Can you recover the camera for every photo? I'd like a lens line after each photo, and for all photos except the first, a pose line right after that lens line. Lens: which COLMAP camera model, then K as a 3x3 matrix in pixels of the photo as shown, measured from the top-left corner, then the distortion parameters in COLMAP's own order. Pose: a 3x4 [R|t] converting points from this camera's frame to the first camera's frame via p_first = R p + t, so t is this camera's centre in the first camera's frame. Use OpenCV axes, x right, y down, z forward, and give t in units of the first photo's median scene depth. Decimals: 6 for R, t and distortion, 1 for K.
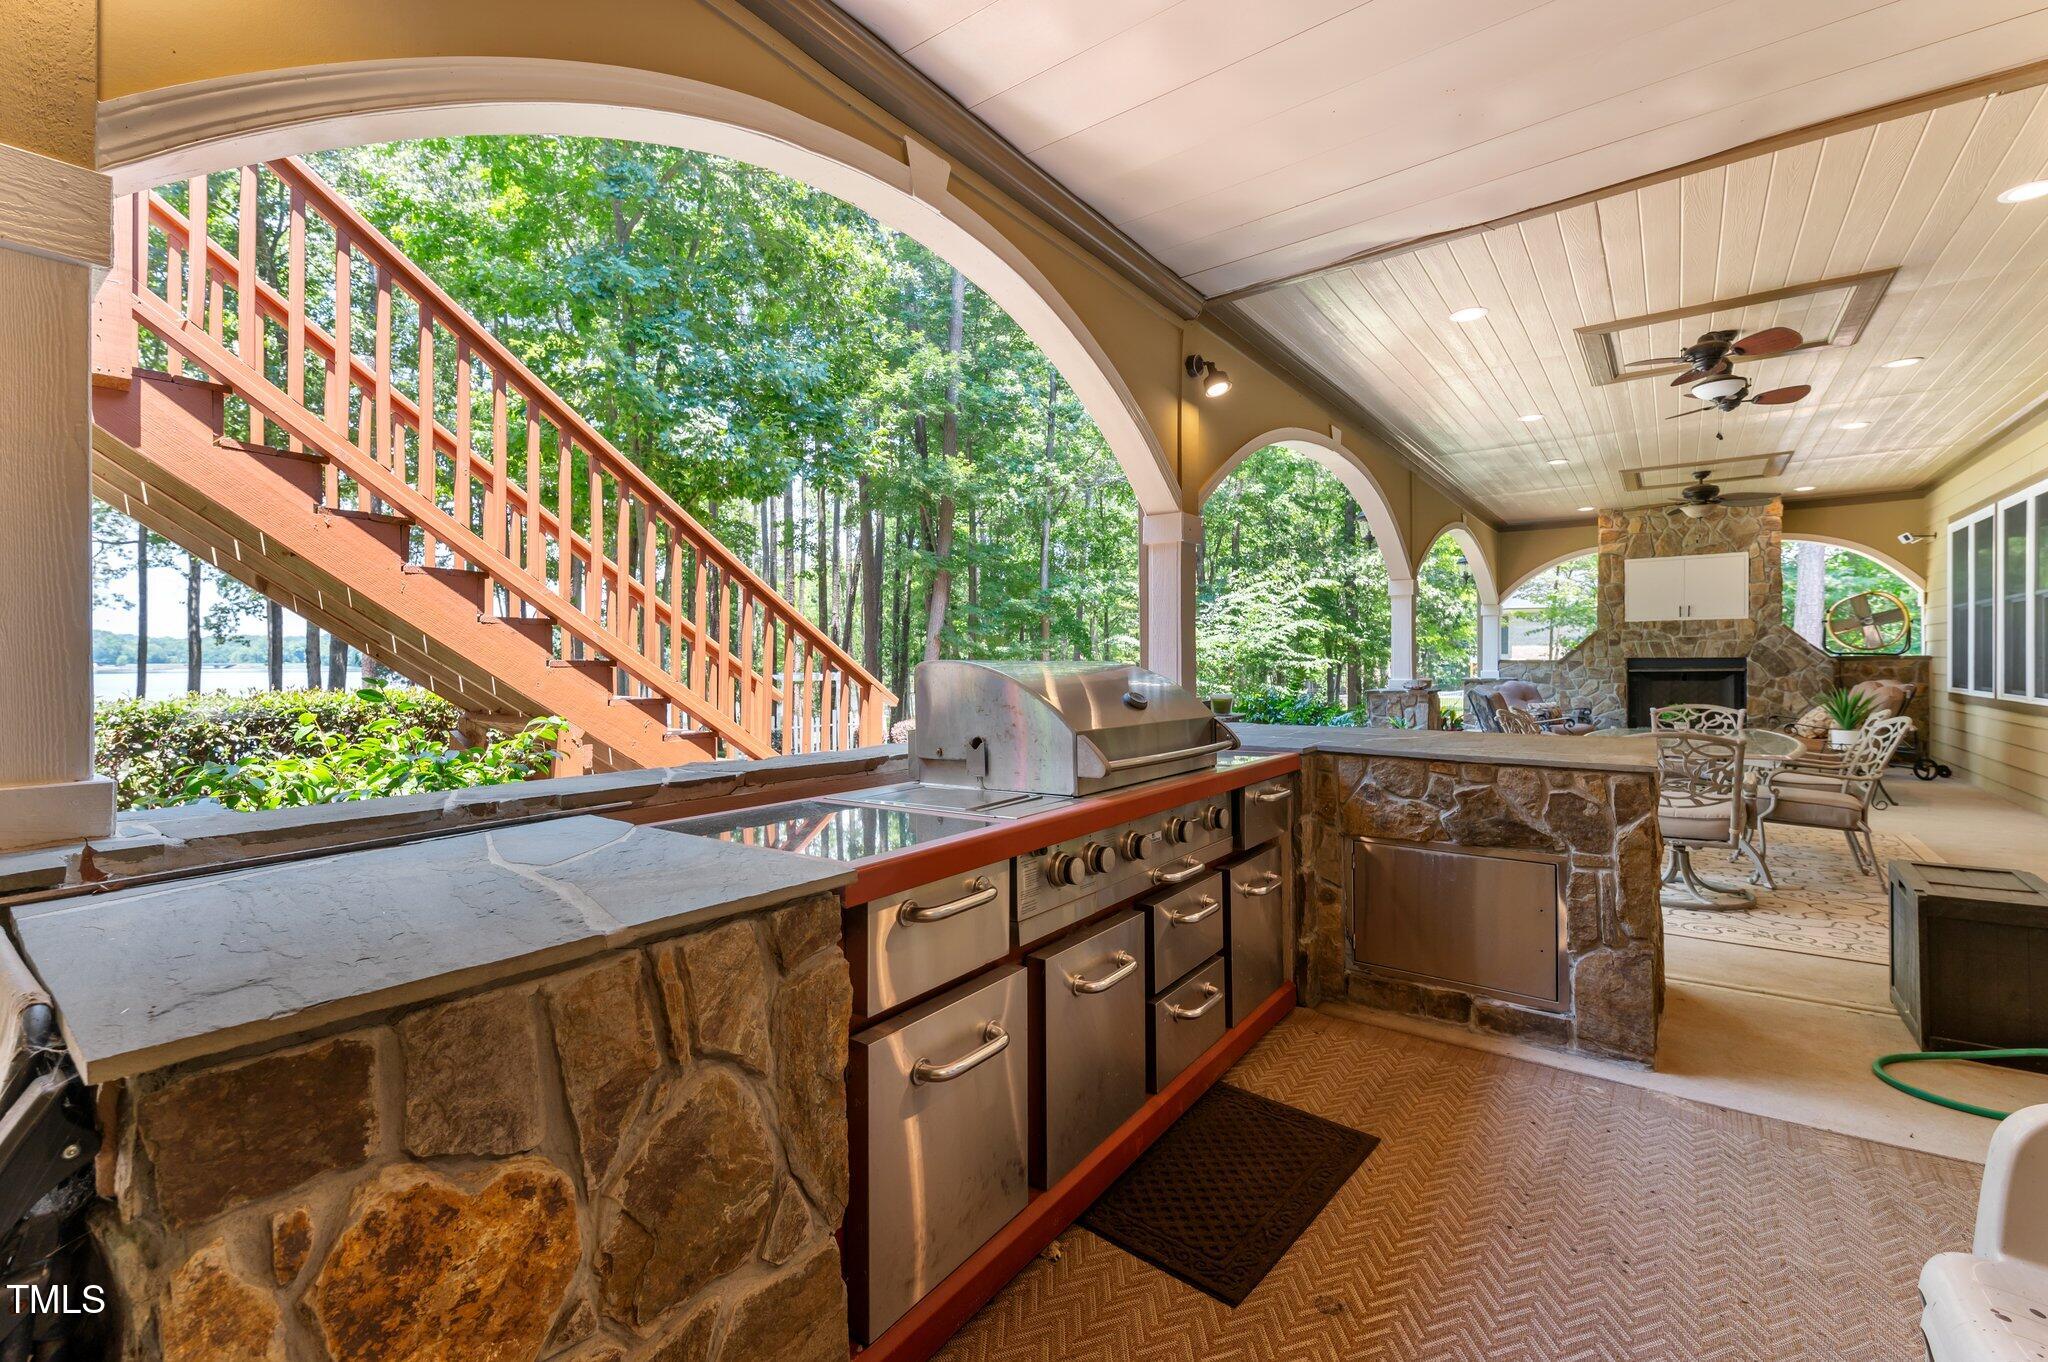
lens RADIAL K [[886.3, 0, 1027.5], [0, 886.3, 634.9], [0, 0, 1]] dist [-0.000389, -0.000047]
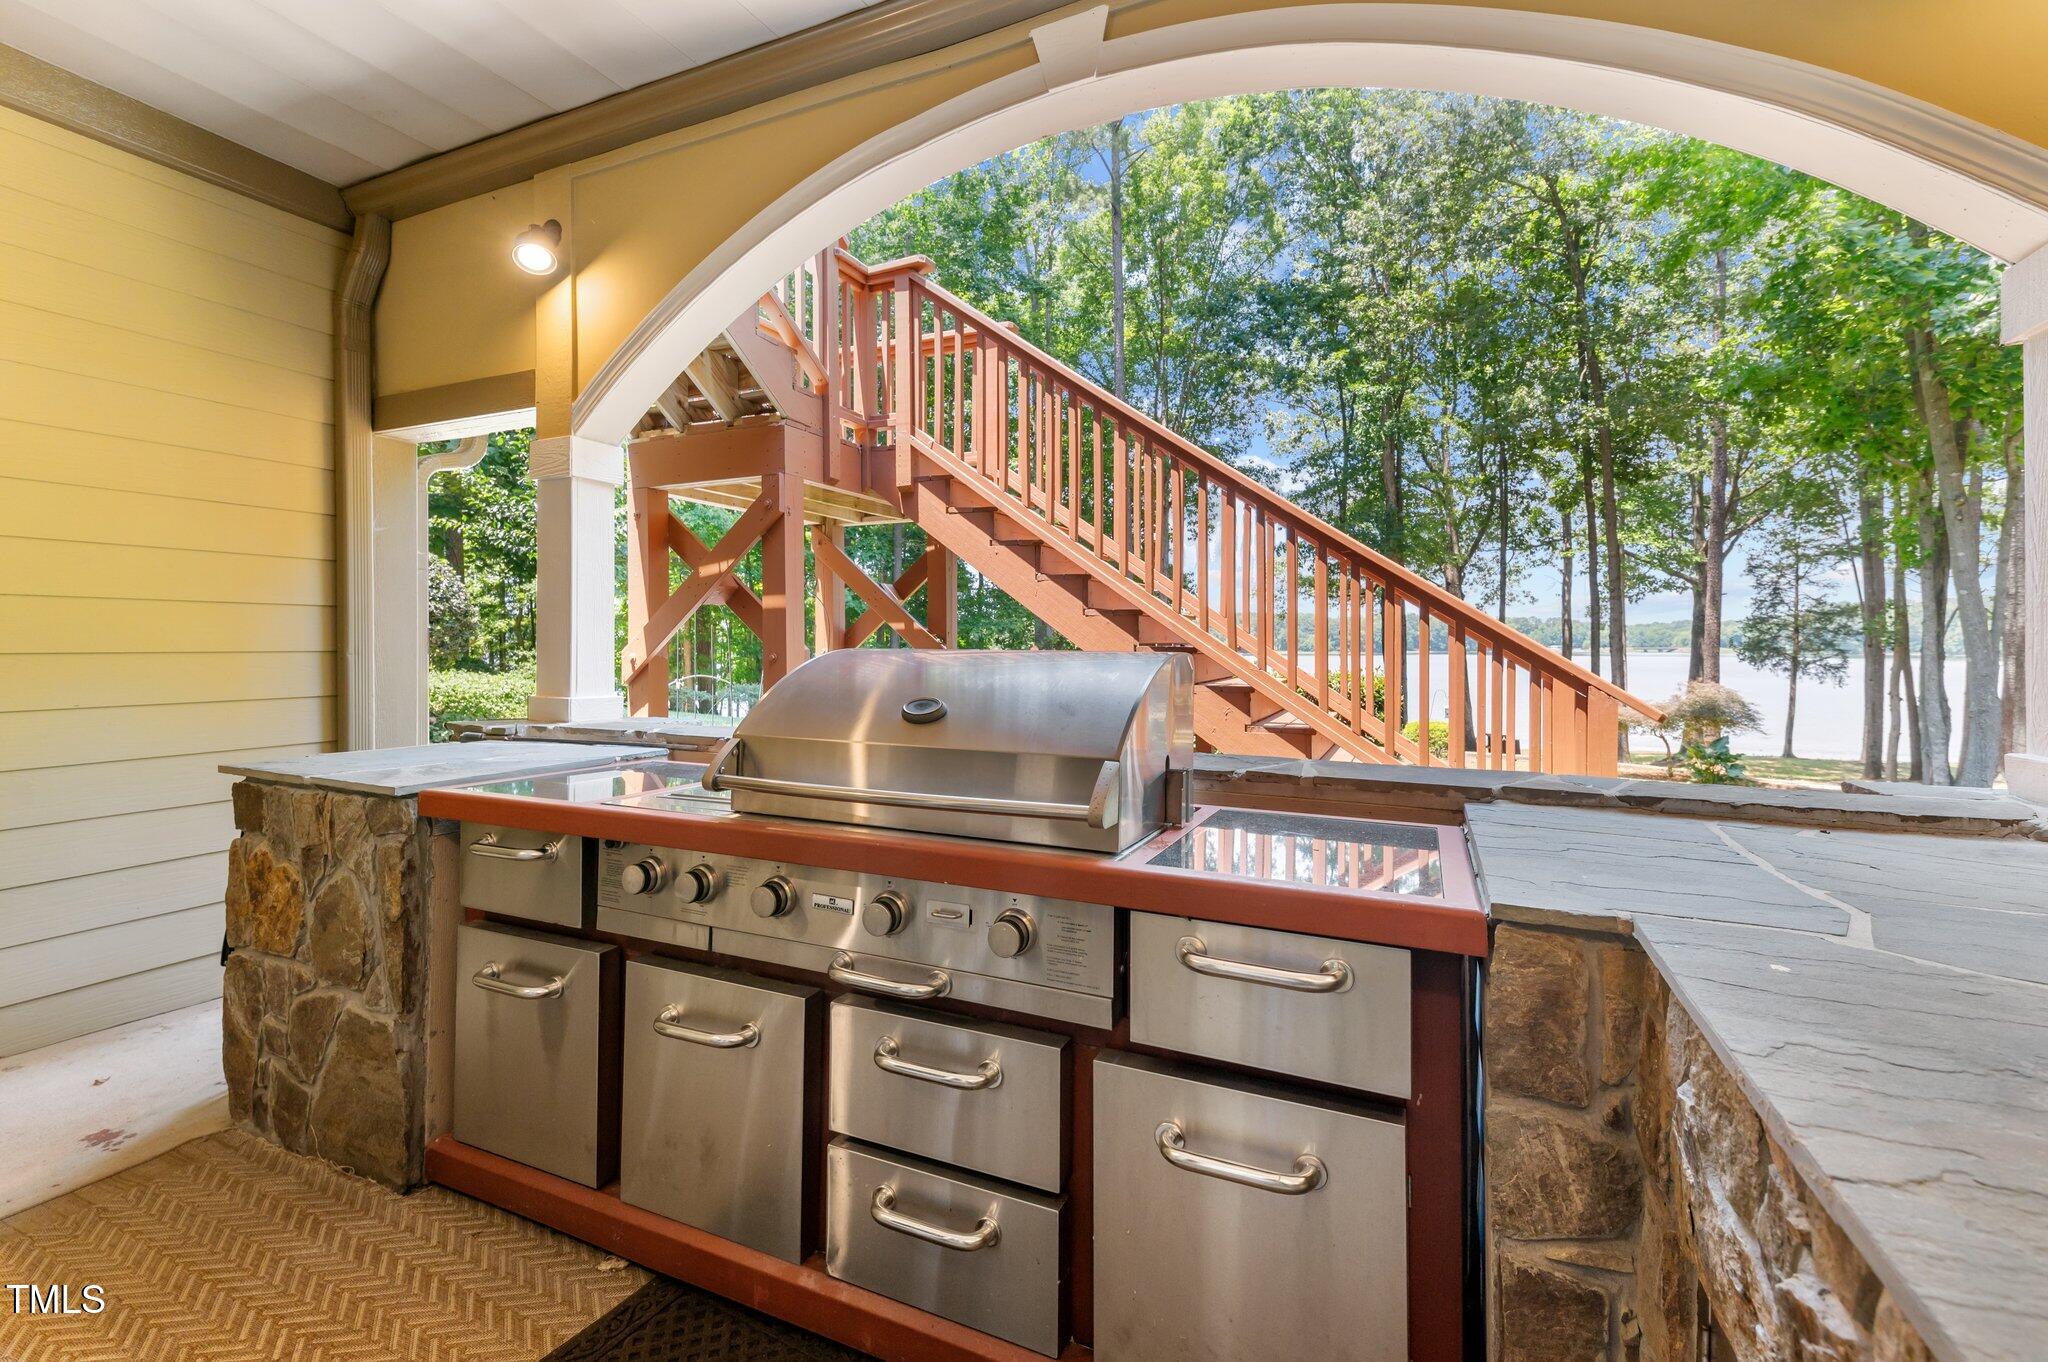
lens RADIAL K [[849.7, 0, 1027.8], [0, 849.7, 644.4], [0, 0, 1]] dist [0.000184, 0.000061]
pose [[0.208718, 0.005934, -0.977958, 0.708397], [0.019807, 0.999751, 0.010294, 0.016934], [0.977775, -0.021519, 0.208549, 0.875321]]
